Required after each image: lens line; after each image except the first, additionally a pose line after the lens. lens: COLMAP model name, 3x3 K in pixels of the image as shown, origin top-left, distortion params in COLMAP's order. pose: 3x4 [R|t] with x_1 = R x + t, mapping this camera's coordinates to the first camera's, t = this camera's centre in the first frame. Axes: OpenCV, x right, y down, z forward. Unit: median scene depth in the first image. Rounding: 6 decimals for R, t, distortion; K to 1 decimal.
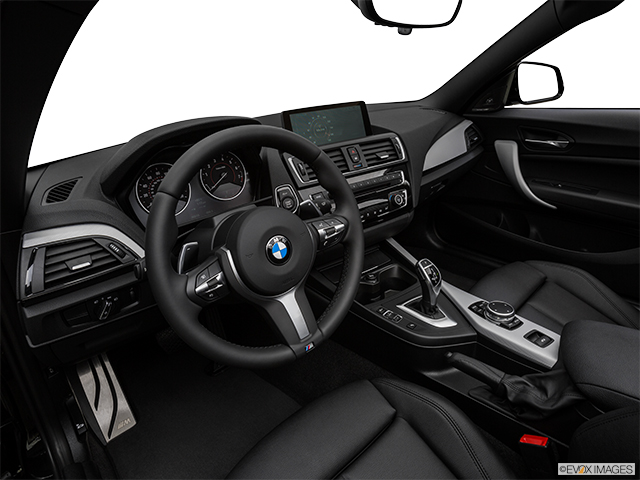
lens RADIAL K [[391.4, 0, 319.3], [0, 391.4, 236.5], [0, 0, 1]] dist [-0.047016, 0.017163]
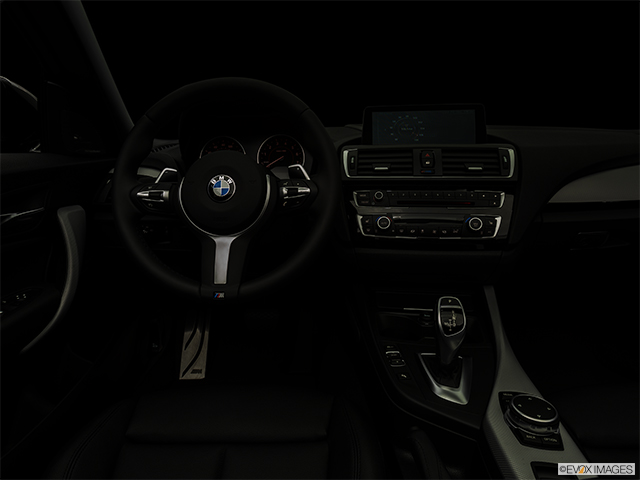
lens RADIAL K [[409.1, 0, 318.6], [0, 409.1, 241.5], [0, 0, 1]] dist [-0.045987, 0.012389]
pose [[0.731879, 0.208025, -0.648905, 0.510193], [-0.296391, 0.954649, -0.028250, 0.050152], [0.613600, 0.213006, 0.760345, 0.243536]]
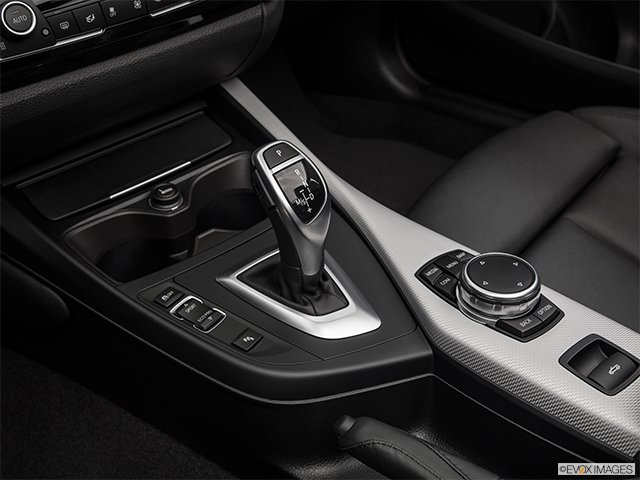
lens RADIAL K [[764.3, 0, 321.5], [0, 764.3, 238.0], [0, 0, 1]] dist [-0.003152, 0.000000]
pose [[0.992890, -0.070334, 0.096038, 0.221159], [0.049019, 0.976779, 0.208566, 0.004659], [-0.108477, -0.202375, 0.973282, 0.326768]]
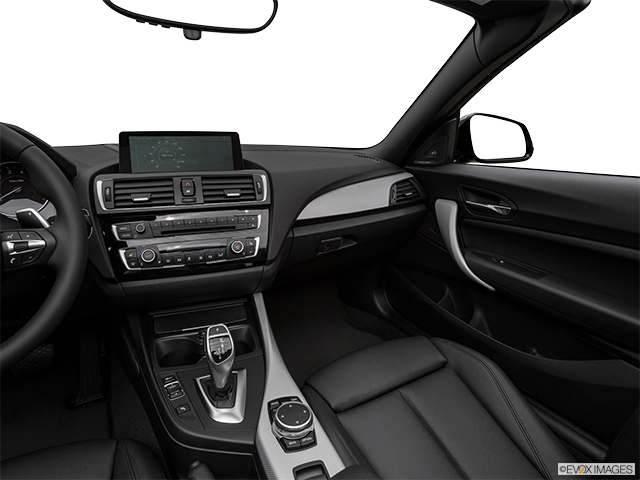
lens RADIAL K [[359.4, 0, 319.8], [0, 359.4, 237.8], [0, 0, 1]] dist [-0.058952, 0.024702]
pose [[0.973680, 0.134351, -0.184110, 0.525113], [-0.156055, 0.981726, -0.108908, -0.059376], [0.166113, 0.134773, 0.976853, 0.299495]]
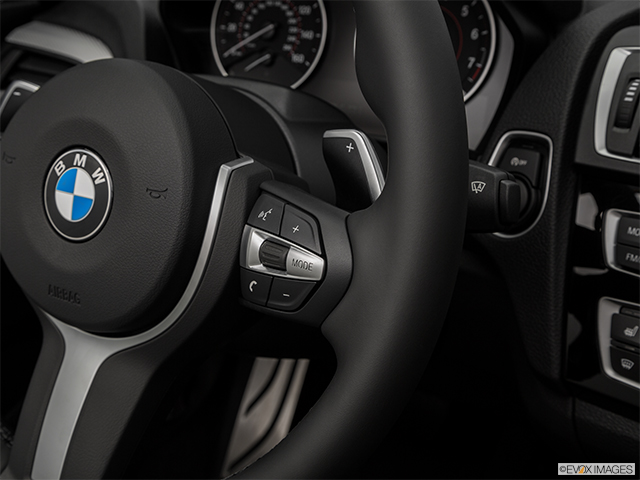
lens RADIAL K [[814.3, 0, 324.5], [0, 814.3, 243.7], [0, 0, 1]] dist [0.134621, 0.000000]
pose [[0.340085, 0.433460, -0.834538, 0.337869], [-0.392402, 0.871894, 0.292954, -0.157551], [0.854613, 0.227845, 0.466609, 0.560193]]
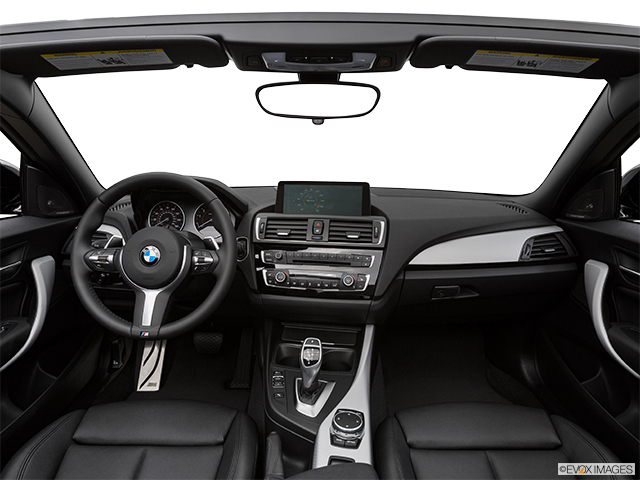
lens RADIAL K [[413.6, 0, 317.9], [0, 413.6, 241.0], [0, 0, 1]] dist [-0.040765, 0.016319]
pose [[0.737662, 0.212011, -0.641020, 0.821450], [-0.318982, 0.946214, -0.054122, -0.111264], [0.595068, 0.244397, 0.765614, 0.136548]]
